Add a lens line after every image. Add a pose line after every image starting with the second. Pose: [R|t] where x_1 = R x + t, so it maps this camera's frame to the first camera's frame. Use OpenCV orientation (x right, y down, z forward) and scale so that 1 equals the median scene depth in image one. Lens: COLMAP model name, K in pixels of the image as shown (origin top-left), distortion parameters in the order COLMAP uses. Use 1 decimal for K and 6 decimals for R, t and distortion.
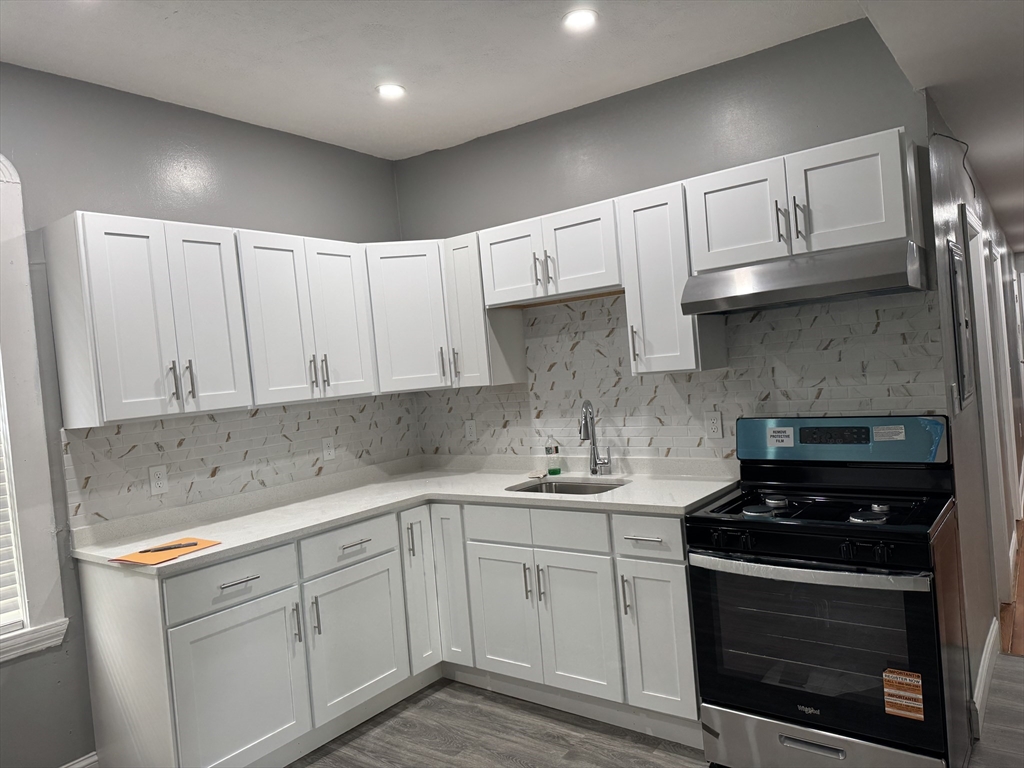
lens RADIAL K [[714.2, 0, 513.1], [0, 714.2, 381.2], [0, 0, 1]] dist [0.072196, -0.101231]
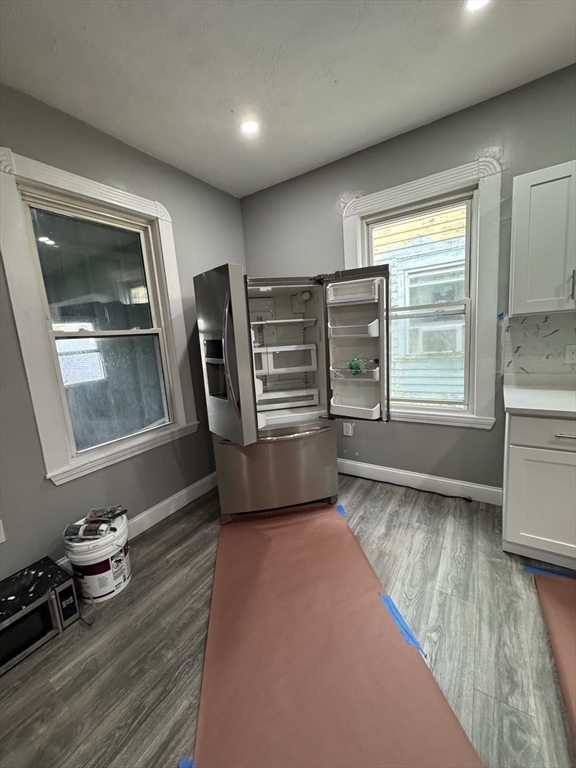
lens RADIAL K [[311.6, 0, 288.0], [0, 311.6, 384.0], [0, 0, 1]] dist [0.000179, 0.000032]
pose [[0.058258, 0.241968, -0.968534, 0.115320], [0.050988, 0.968194, 0.244950, 0.007775], [0.996999, -0.063654, 0.044067, 0.373721]]
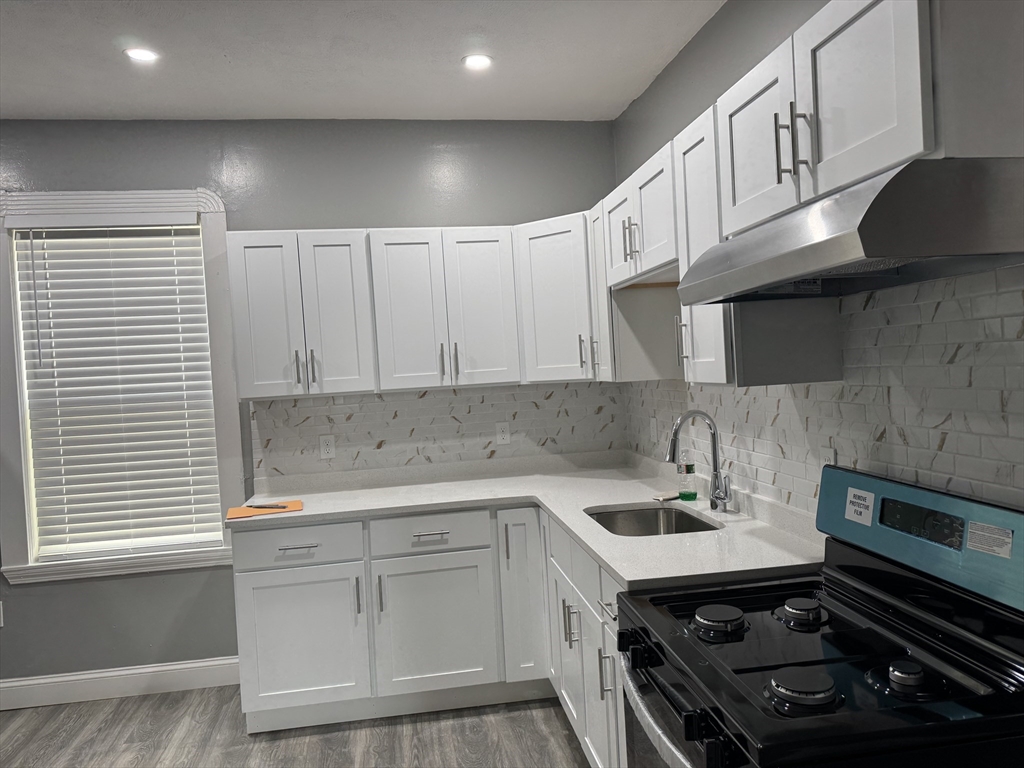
lens RADIAL K [[714.5, 0, 510.3], [0, 714.5, 379.6], [0, 0, 1]] dist [0.101657, -0.138257]
pose [[0.718722, 0.058740, -0.692812, 0.543197], [-0.019603, 0.997741, 0.064258, -0.056706], [0.695021, -0.032602, 0.718249, 0.352299]]
